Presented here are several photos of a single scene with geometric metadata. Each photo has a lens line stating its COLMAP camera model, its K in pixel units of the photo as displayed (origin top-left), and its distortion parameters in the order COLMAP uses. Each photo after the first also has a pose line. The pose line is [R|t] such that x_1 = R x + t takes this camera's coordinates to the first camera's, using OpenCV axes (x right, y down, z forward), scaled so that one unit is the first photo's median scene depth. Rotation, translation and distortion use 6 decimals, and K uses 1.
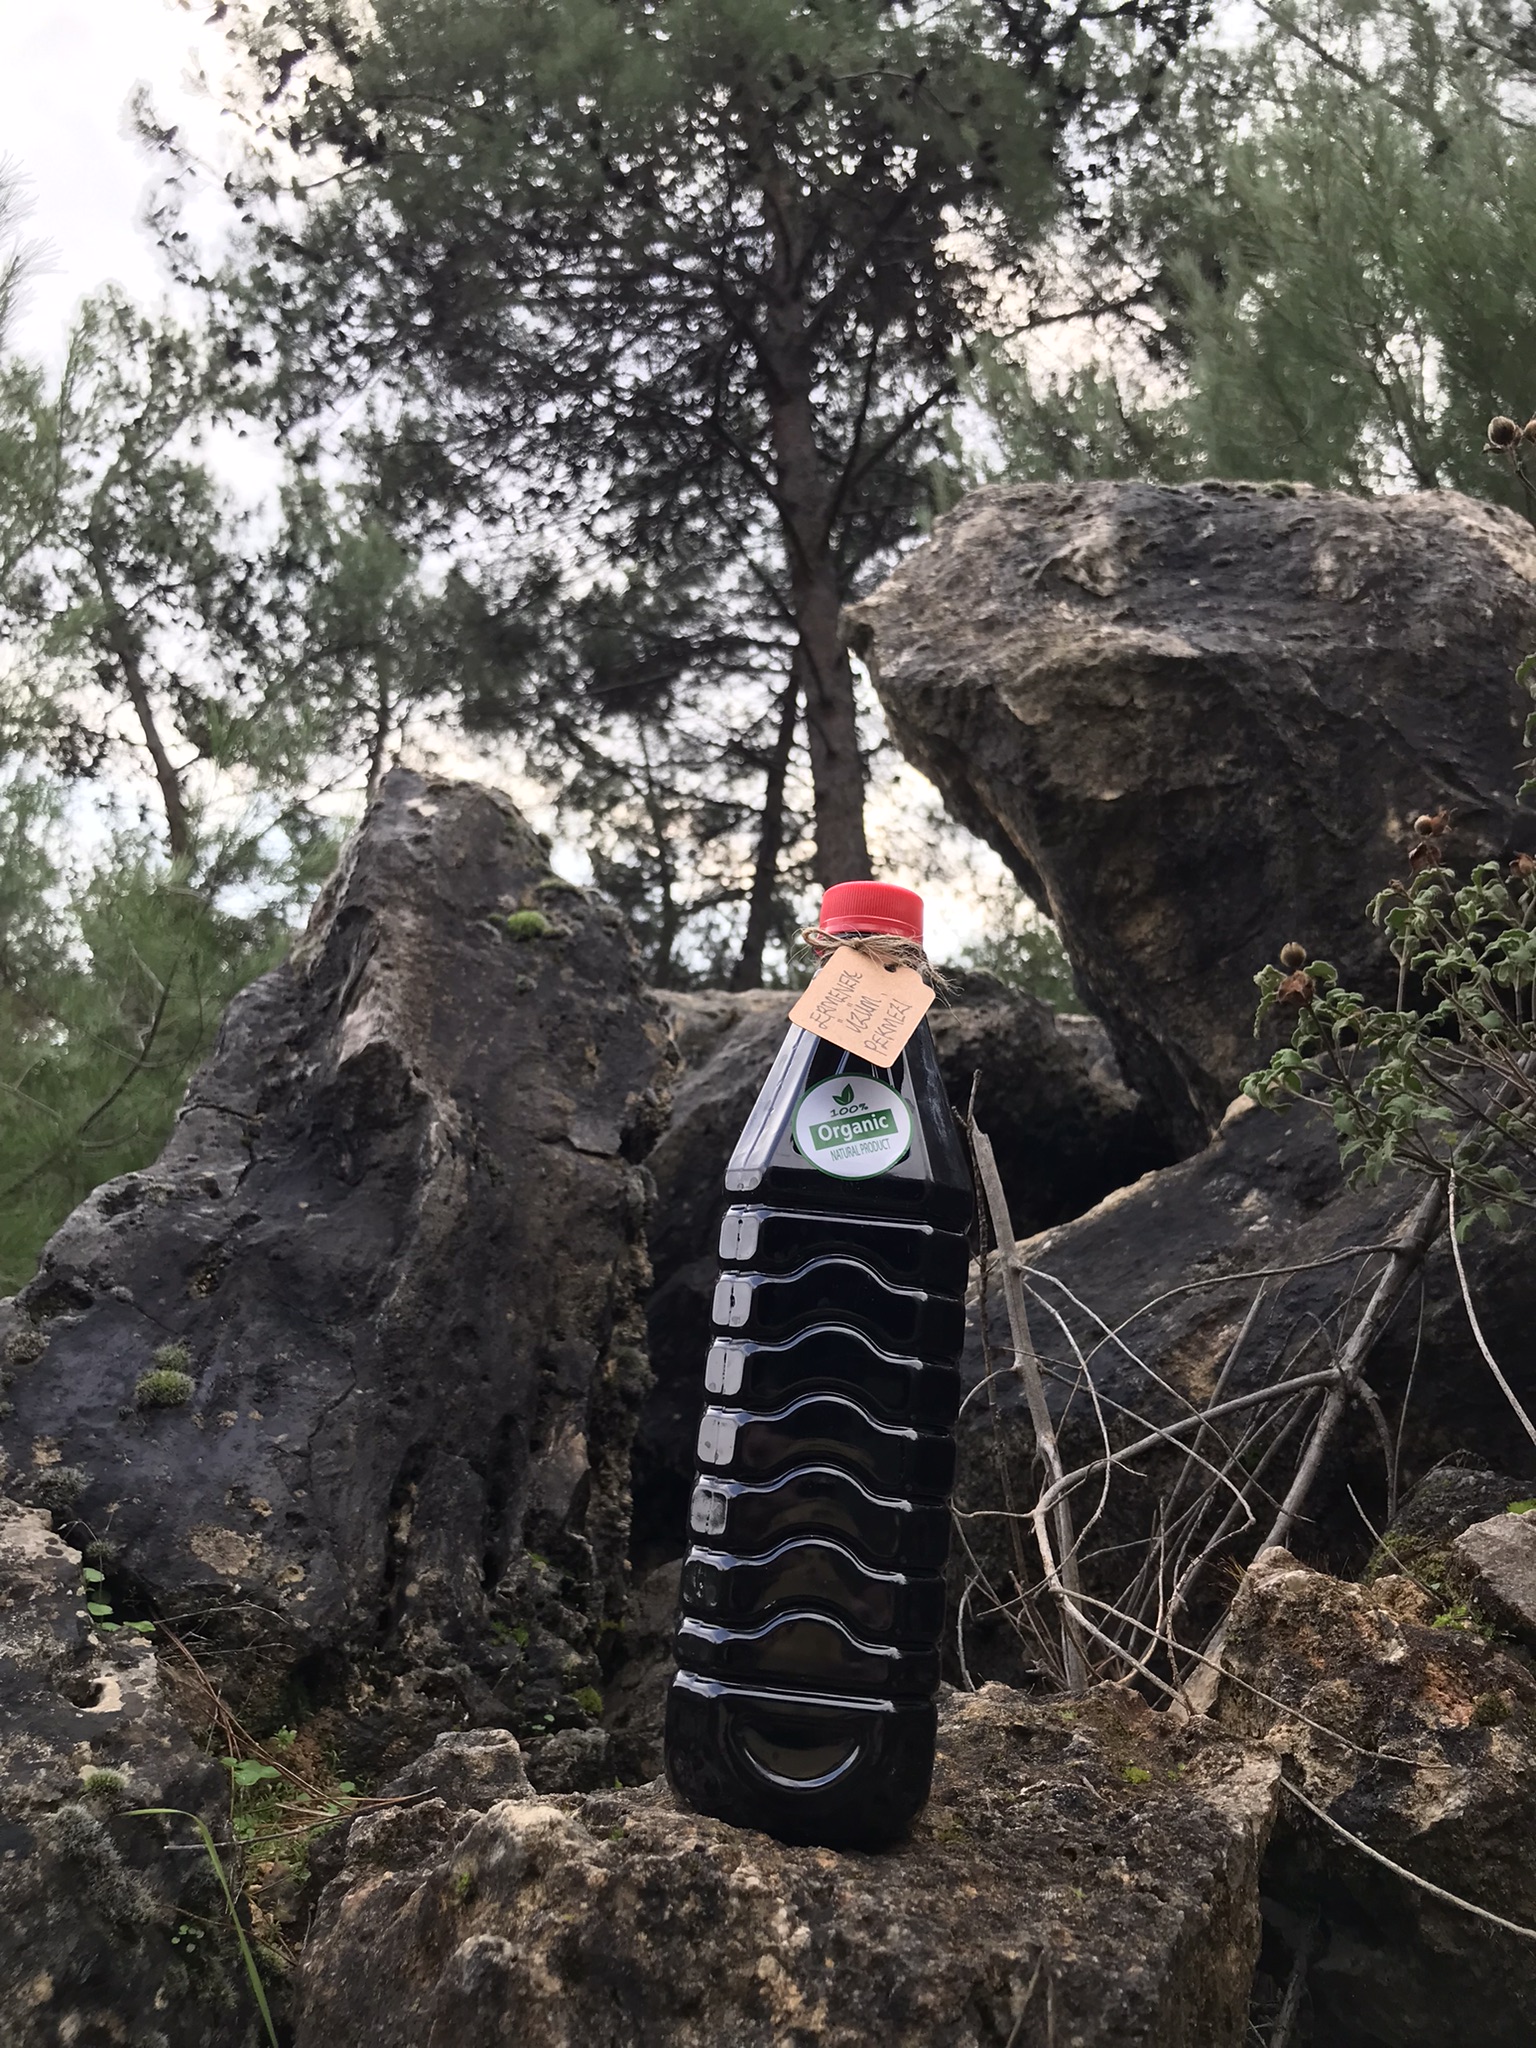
lens RADIAL K [[1700.6, 0, 777.9], [0, 1700.6, 1019.5], [0, 0, 1]] dist [-0.001551, 0.014334]
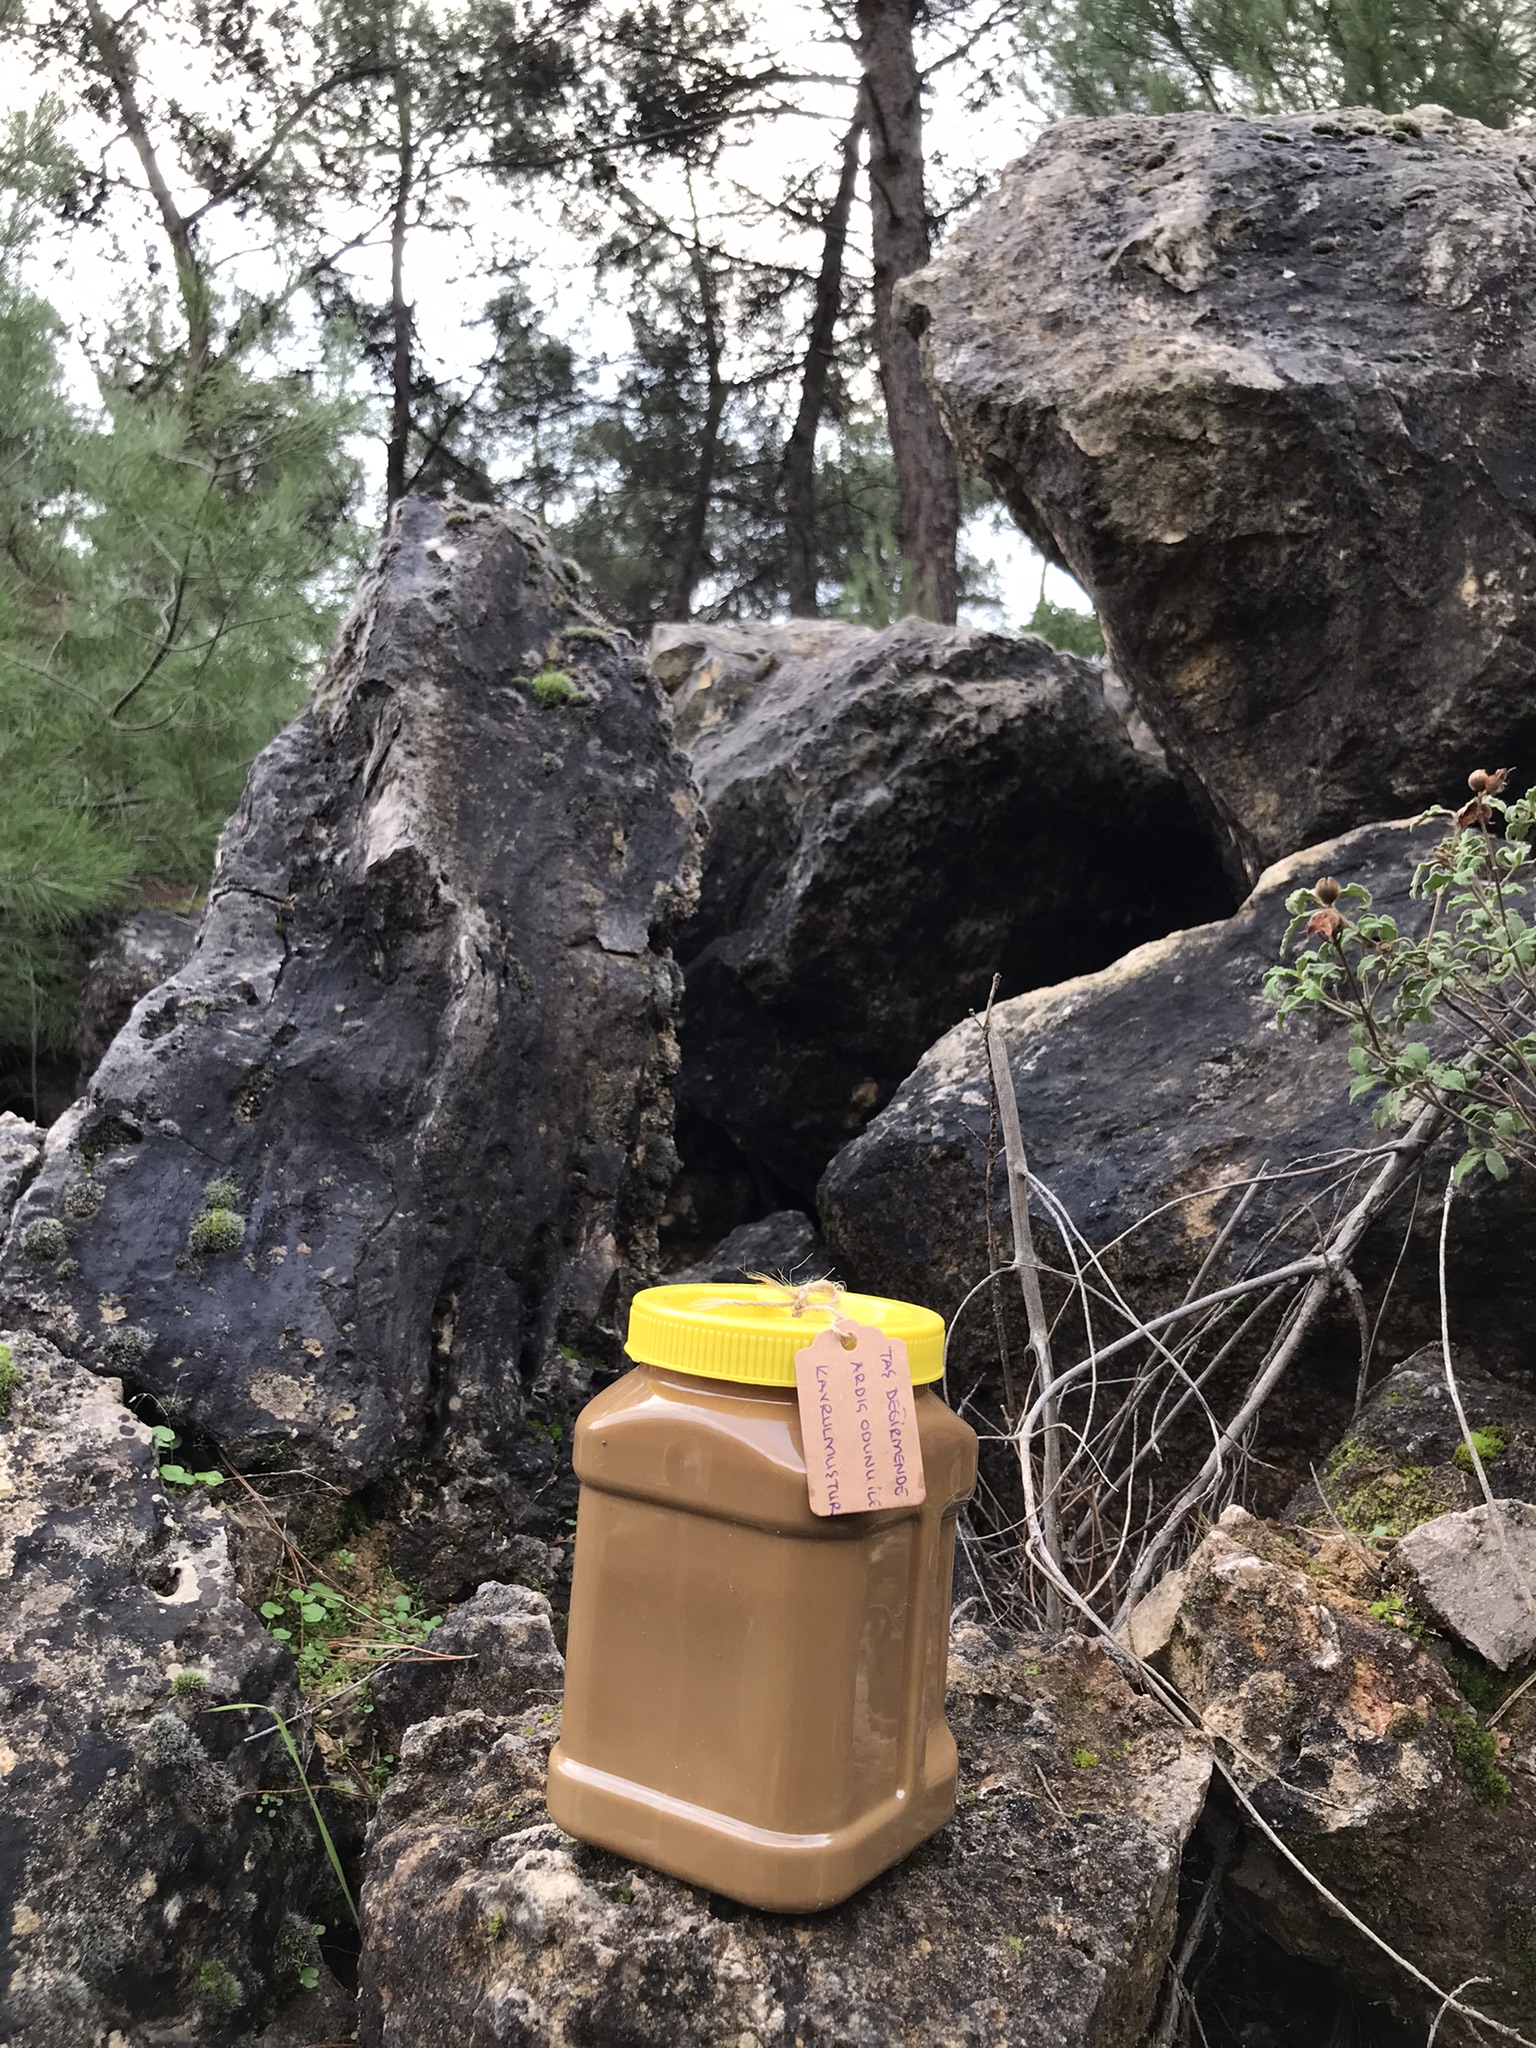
lens RADIAL K [[1696.2, 0, 780.0], [0, 1696.2, 1013.5], [0, 0, 1]] dist [0.004284, 0.011268]
pose [[0.999377, 0.028663, -0.020596, 0.006030], [-0.021418, 0.956301, 0.291598, -0.141879], [0.028054, -0.290976, 0.956319, 0.020035]]
